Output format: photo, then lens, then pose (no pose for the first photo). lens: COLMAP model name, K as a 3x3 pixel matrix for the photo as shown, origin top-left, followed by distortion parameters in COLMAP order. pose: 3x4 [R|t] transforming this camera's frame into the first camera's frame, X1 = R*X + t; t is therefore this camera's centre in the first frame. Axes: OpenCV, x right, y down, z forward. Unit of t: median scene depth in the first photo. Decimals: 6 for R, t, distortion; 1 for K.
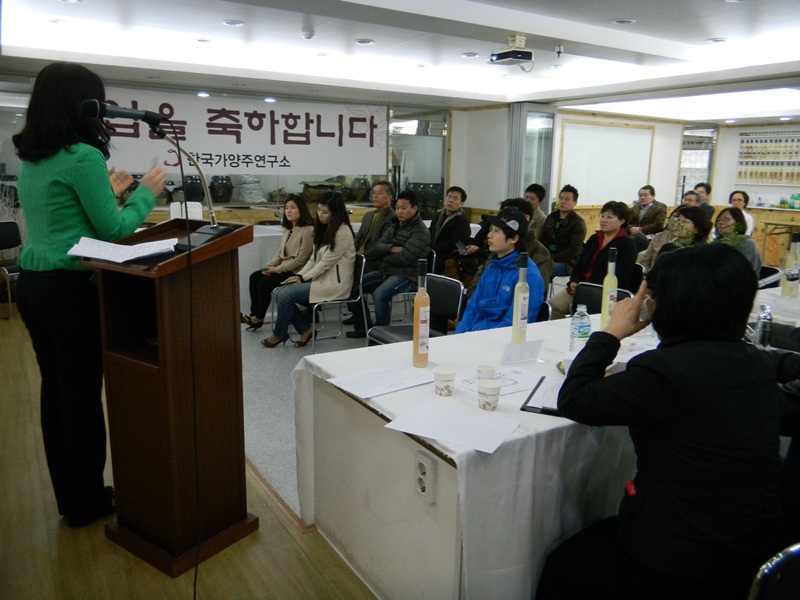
lens RADIAL K [[639.3, 0, 401.3], [0, 639.3, 301.0], [0, 0, 1]] dist [-0.001219, 0.004694]
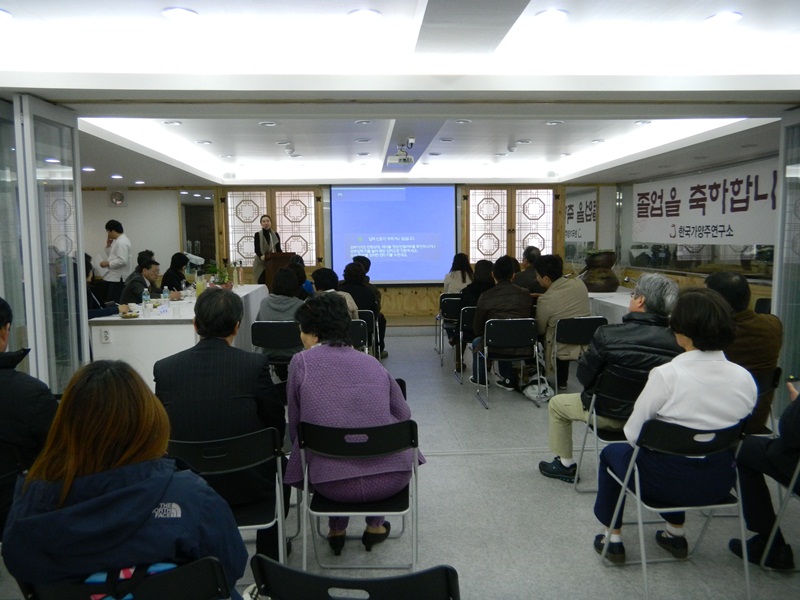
lens RADIAL K [[639.3, 0, 396.4], [0, 639.3, 301.1], [0, 0, 1]] dist [-0.001219, 0.004694]
pose [[-0.480334, 0.070708, -0.874231, 0.898539], [-0.181553, 0.967142, 0.177974, -0.197451], [0.858090, 0.244206, -0.451714, 1.039179]]
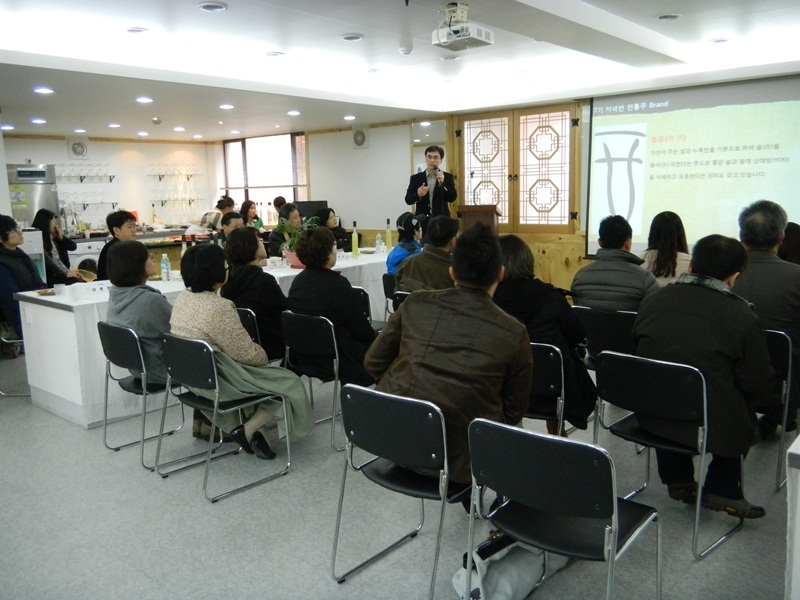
lens RADIAL K [[679.5, 0, 404.8], [0, 679.5, 302.3], [0, 0, 1]] dist [0.001220, 0.004527]
pose [[-0.951777, 0.048905, -0.302867, 0.355603], [-0.062463, 0.935643, 0.347375, -0.213446], [0.300363, 0.349542, -0.887469, 1.084010]]
